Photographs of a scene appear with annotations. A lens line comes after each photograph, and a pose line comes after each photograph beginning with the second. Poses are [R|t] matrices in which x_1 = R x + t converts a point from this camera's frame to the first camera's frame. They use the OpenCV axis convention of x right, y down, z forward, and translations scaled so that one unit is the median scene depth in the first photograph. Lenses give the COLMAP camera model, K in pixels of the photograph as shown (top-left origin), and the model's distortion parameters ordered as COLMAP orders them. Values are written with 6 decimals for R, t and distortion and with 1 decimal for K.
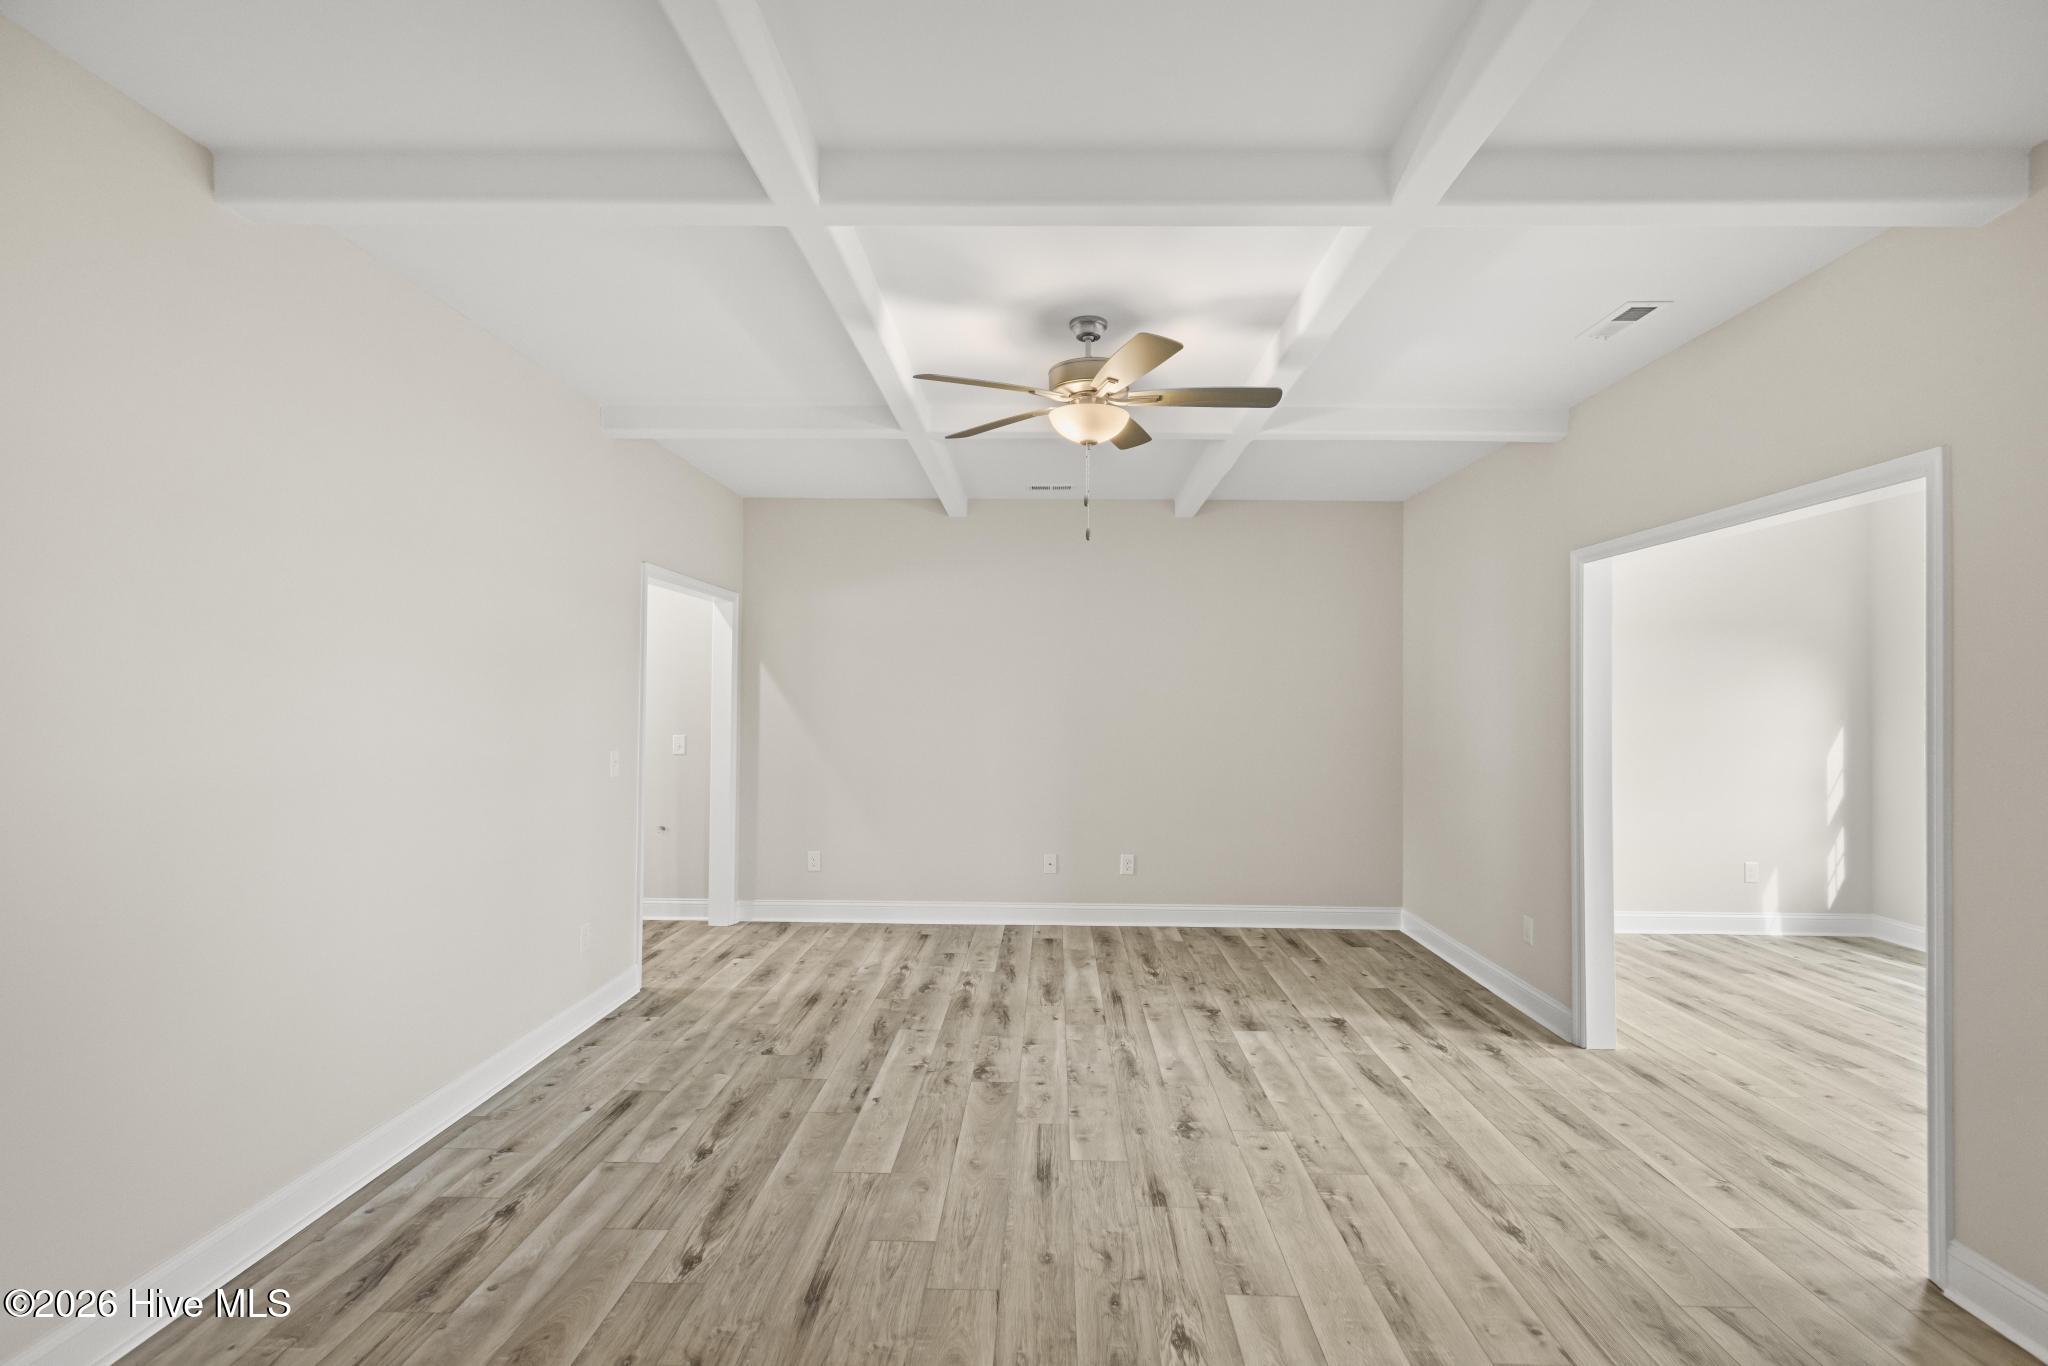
lens RADIAL K [[916.6, 0, 1034.0], [0, 916.6, 697.9], [0, 0, 1]] dist [0.000180, -0.000625]
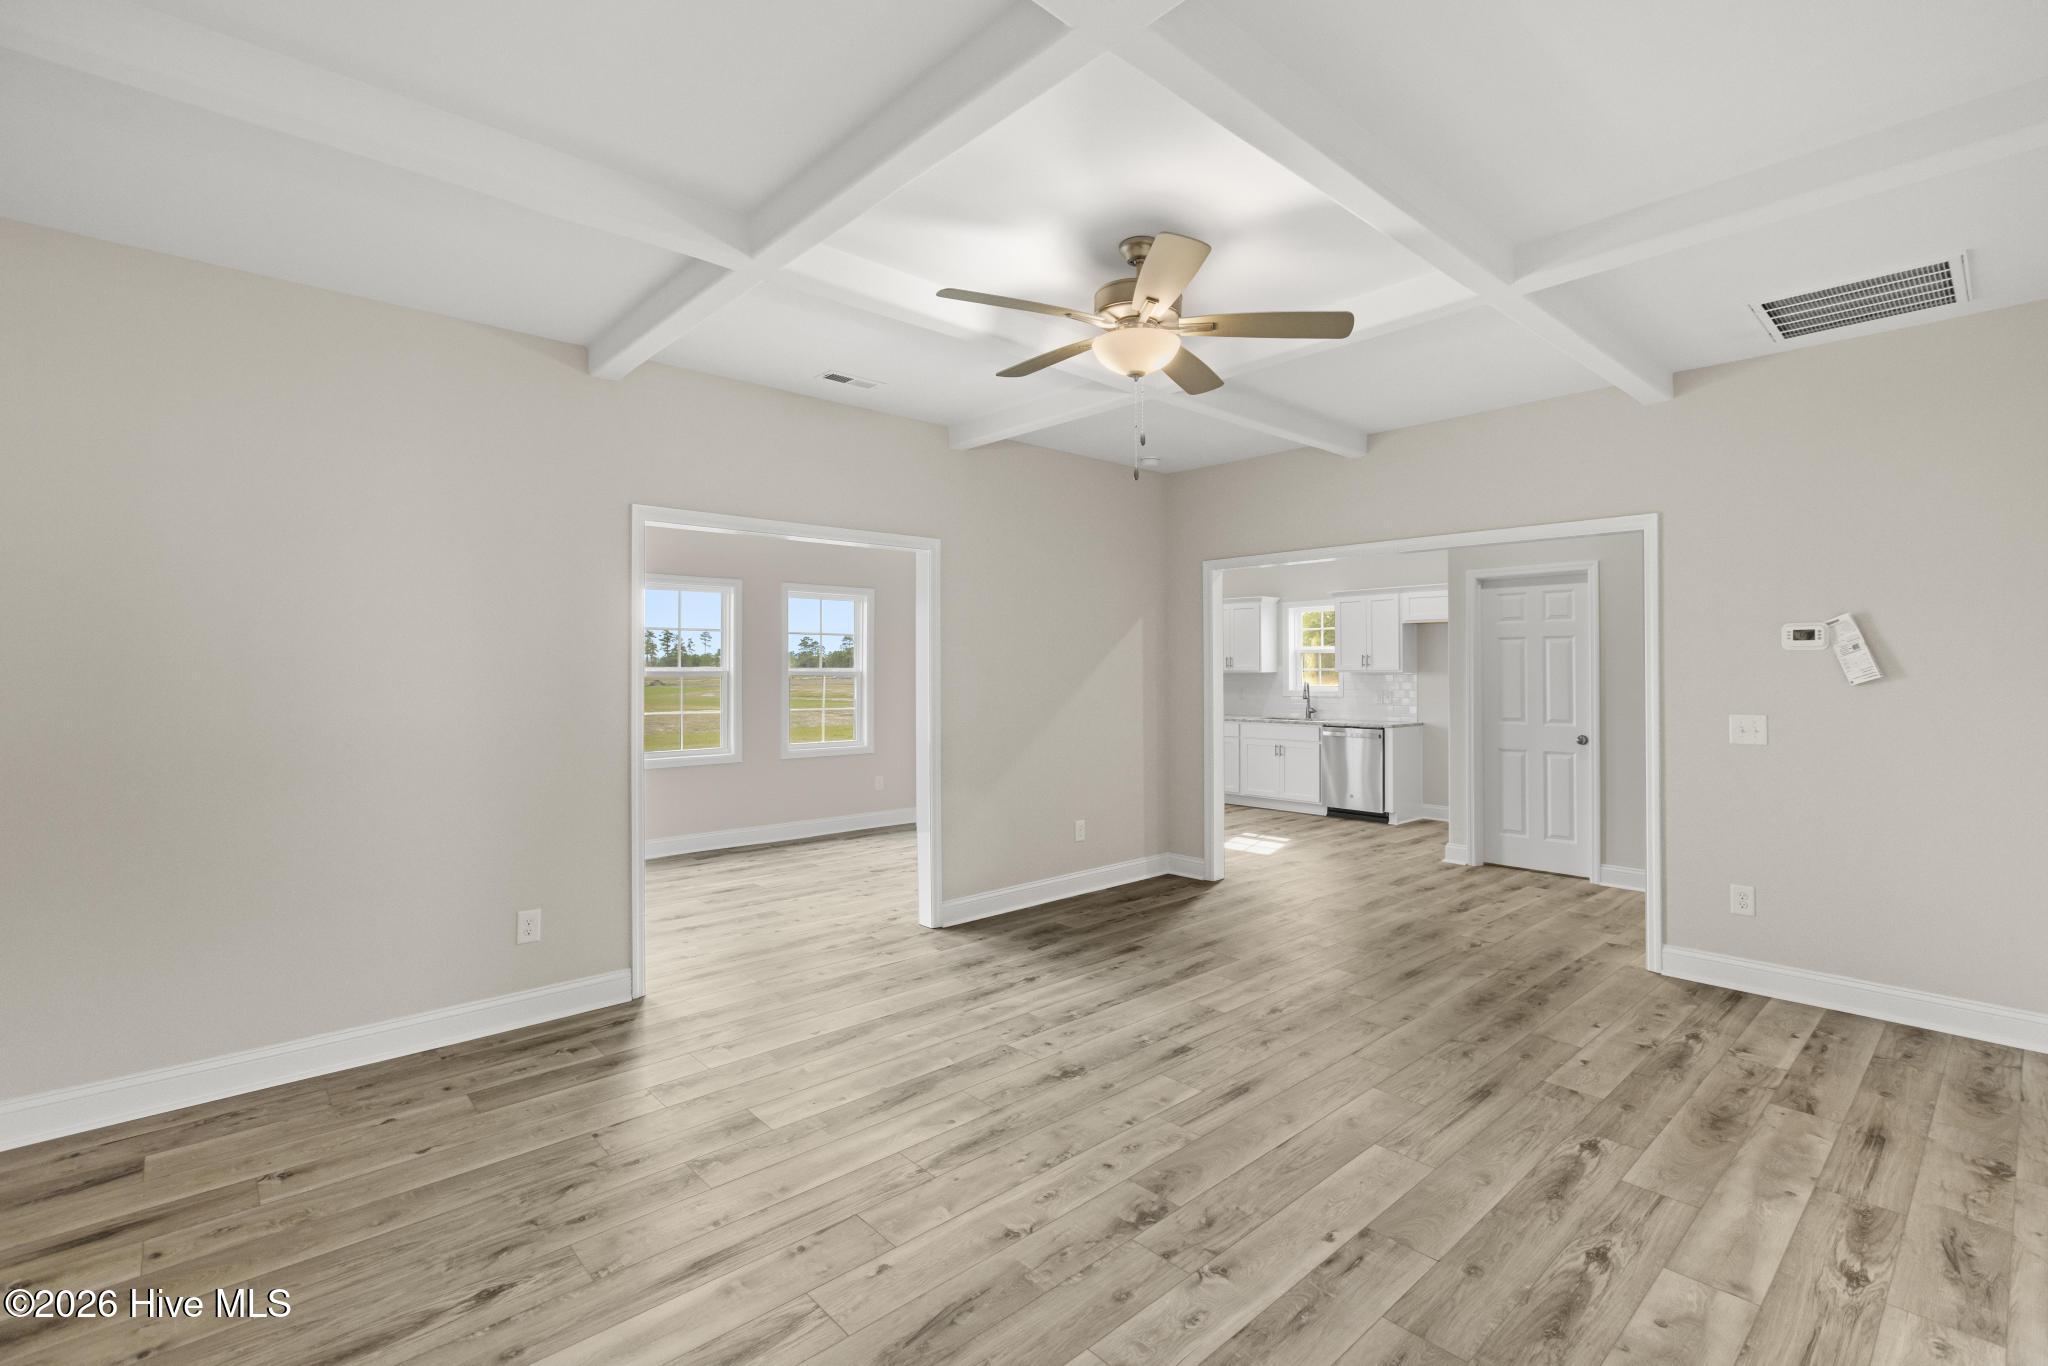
lens RADIAL K [[928.5, 0, 1025.3], [0, 928.5, 658.1], [0, 0, 1]] dist [0.002456, -0.000679]
pose [[-0.688695, -0.000107, 0.725051, -0.536325], [-0.005140, 0.999976, -0.004735, 0.010840], [-0.725033, -0.006988, -0.688679, 1.700943]]
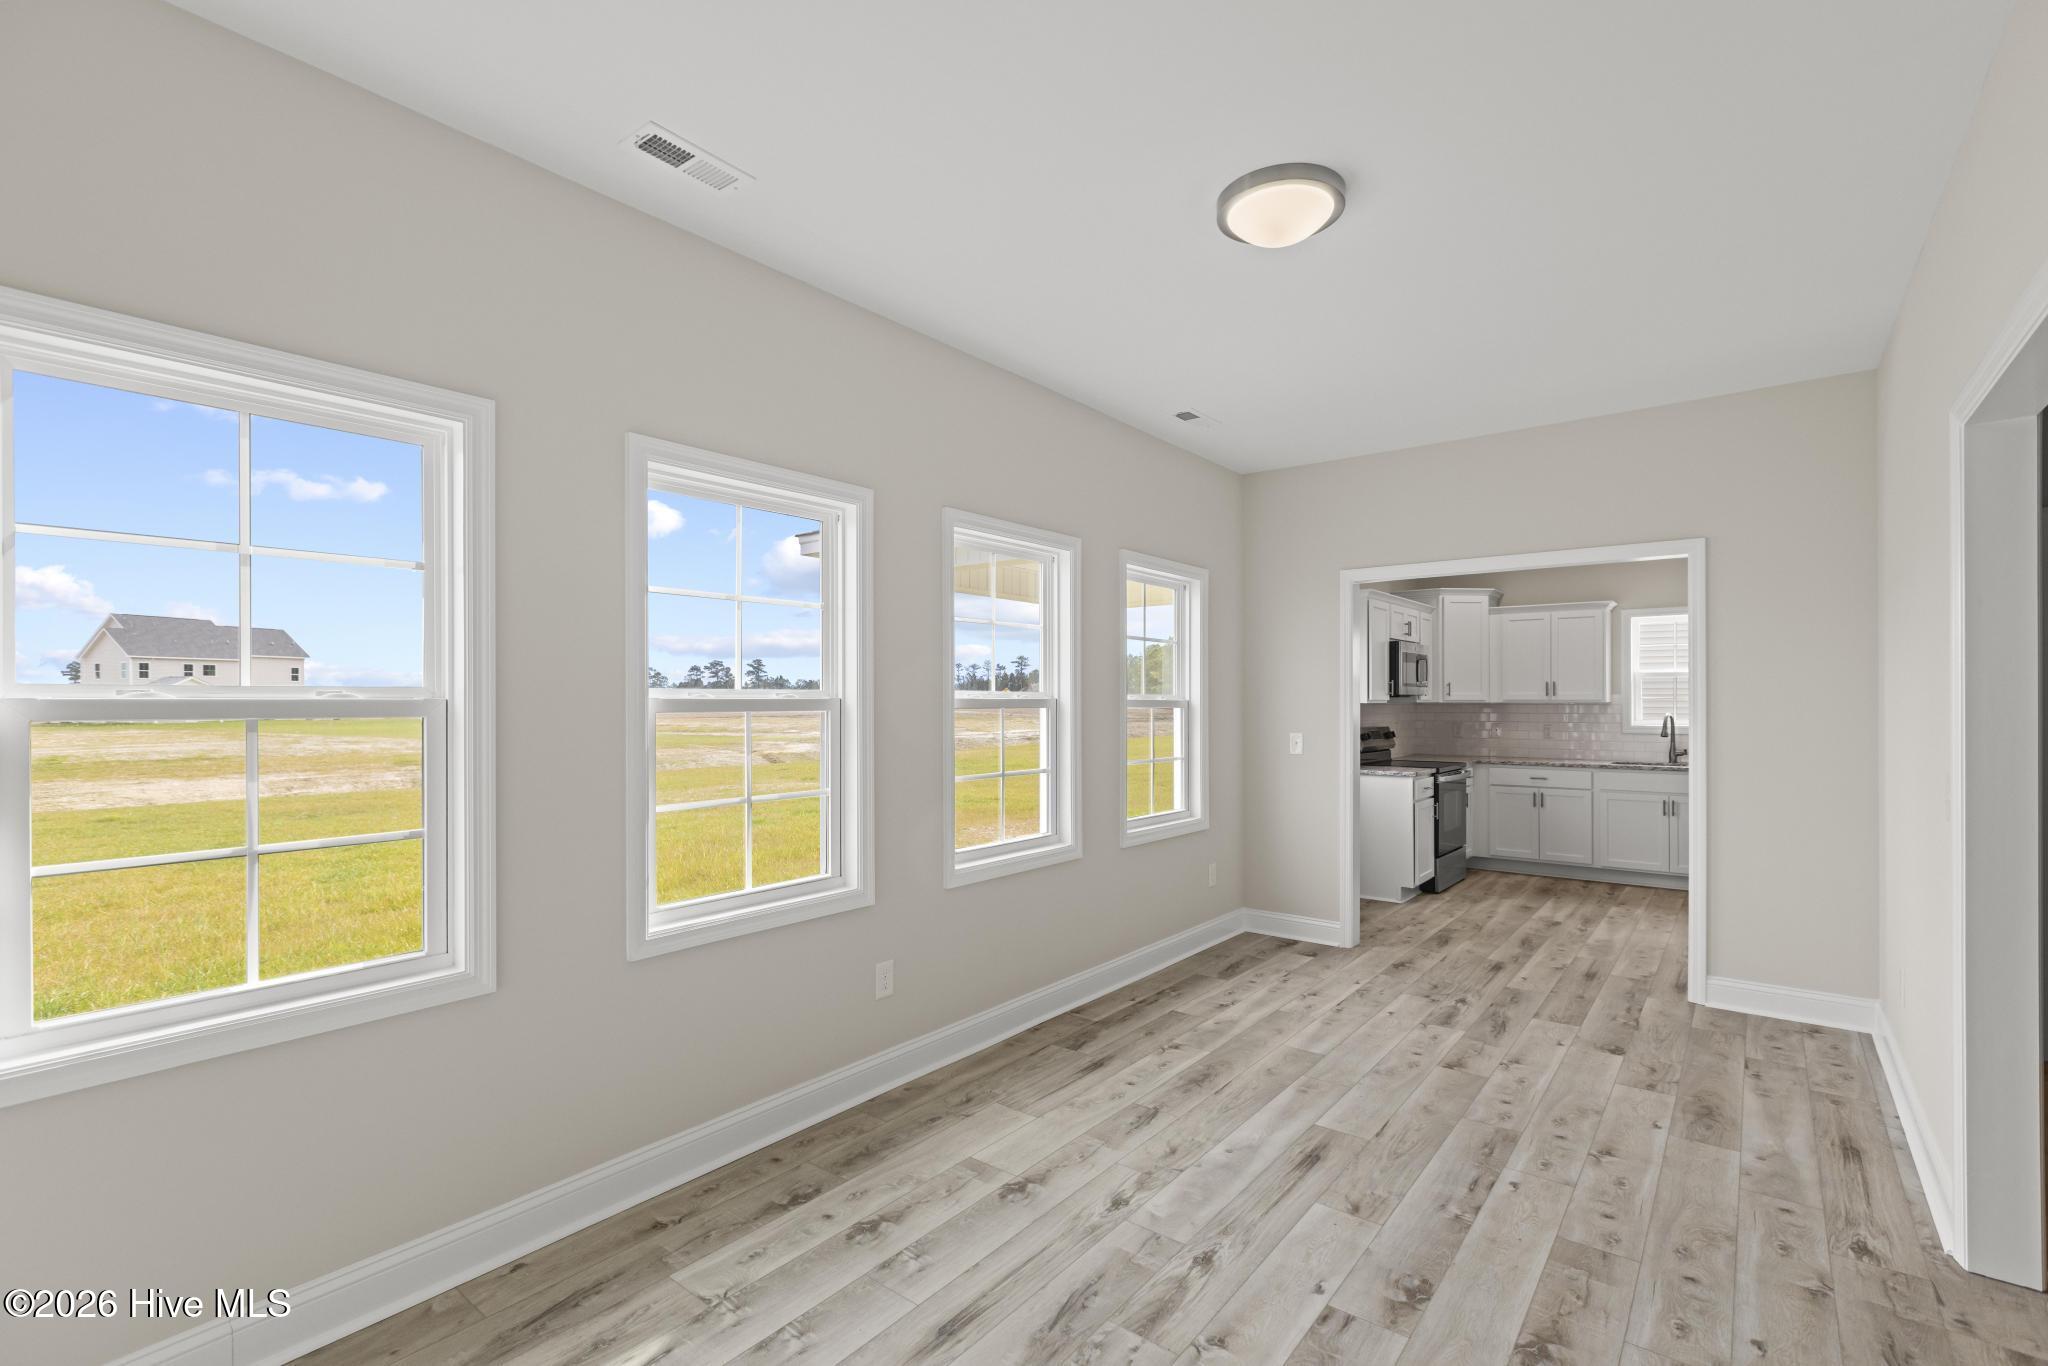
lens RADIAL K [[916.6, 0, 1034.0], [0, 916.6, 697.9], [0, 0, 1]] dist [0.000180, -0.000625]
pose [[-0.798563, -0.005226, 0.601889, 0.917308], [-0.005308, 0.999985, 0.001640, 0.035506], [-0.601888, -0.001885, -0.798578, 1.757038]]
